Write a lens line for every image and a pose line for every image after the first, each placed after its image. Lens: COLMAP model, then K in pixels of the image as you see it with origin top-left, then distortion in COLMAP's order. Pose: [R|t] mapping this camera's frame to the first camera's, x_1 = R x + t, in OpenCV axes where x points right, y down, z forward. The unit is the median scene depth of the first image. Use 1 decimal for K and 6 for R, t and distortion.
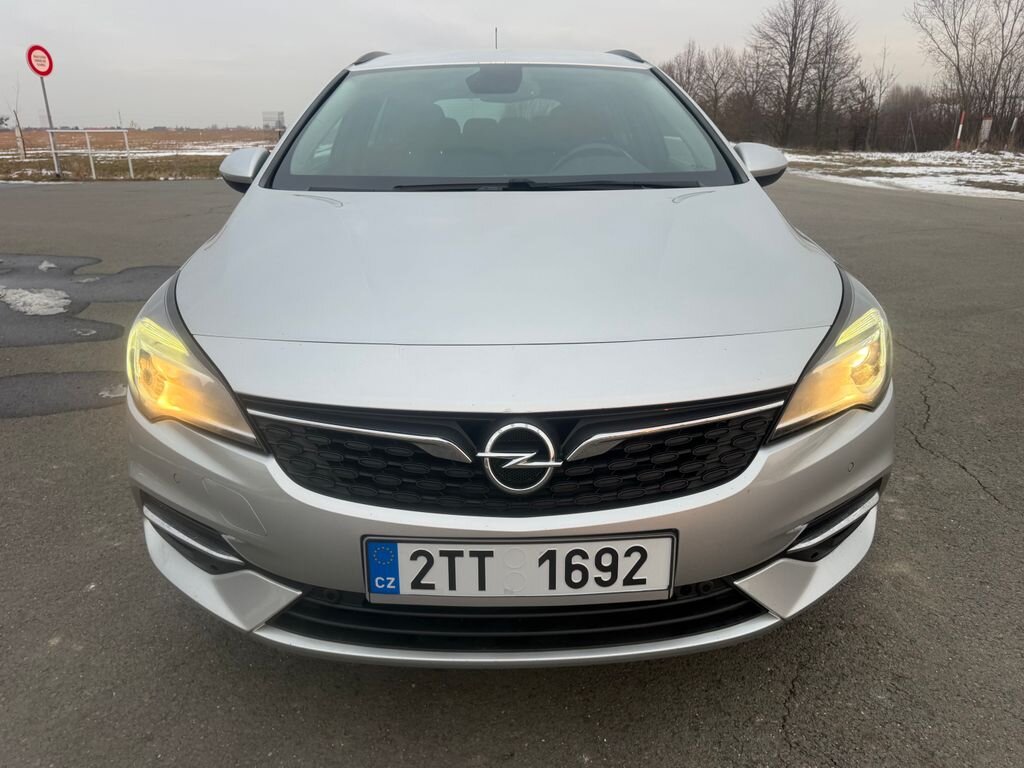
lens RADIAL K [[730.3, 0, 516.8], [0, 730.3, 382.4], [0, 0, 1]] dist [0.033419, -0.036626]
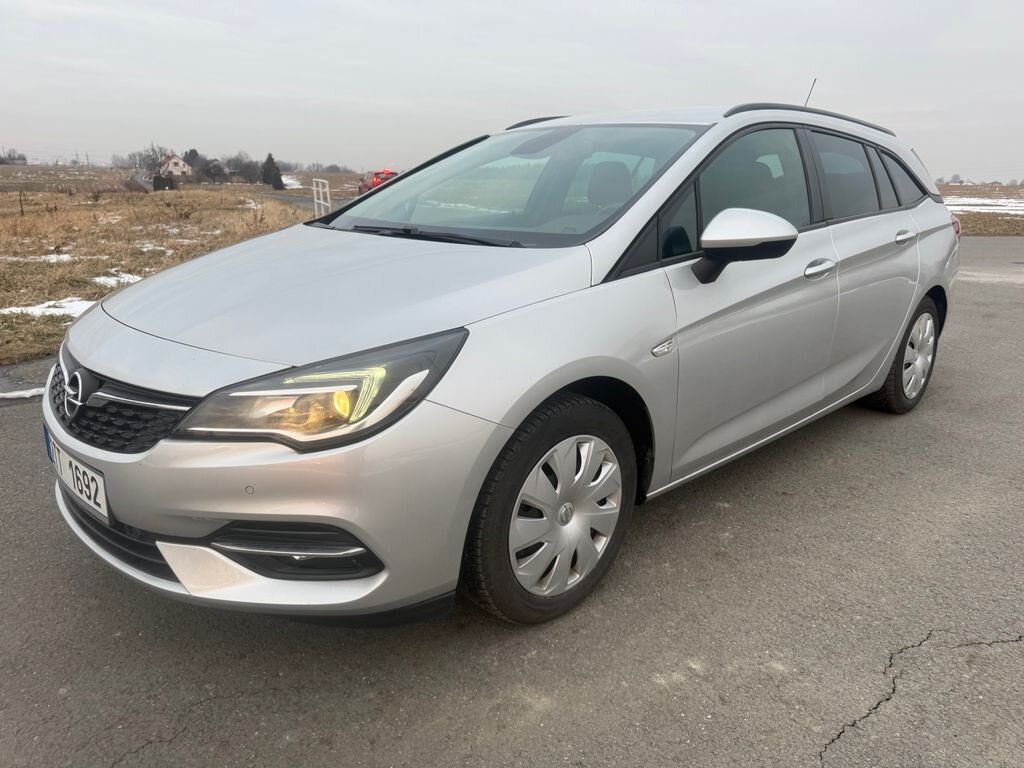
lens RADIAL K [[730.3, 0, 516.8], [0, 730.3, 382.4], [0, 0, 1]] dist [0.033419, -0.036626]
pose [[0.684537, 0.212390, -0.697352, 1.474194], [-0.256389, 0.965642, 0.042424, -0.192606], [0.682403, 0.149753, 0.715472, 0.464043]]
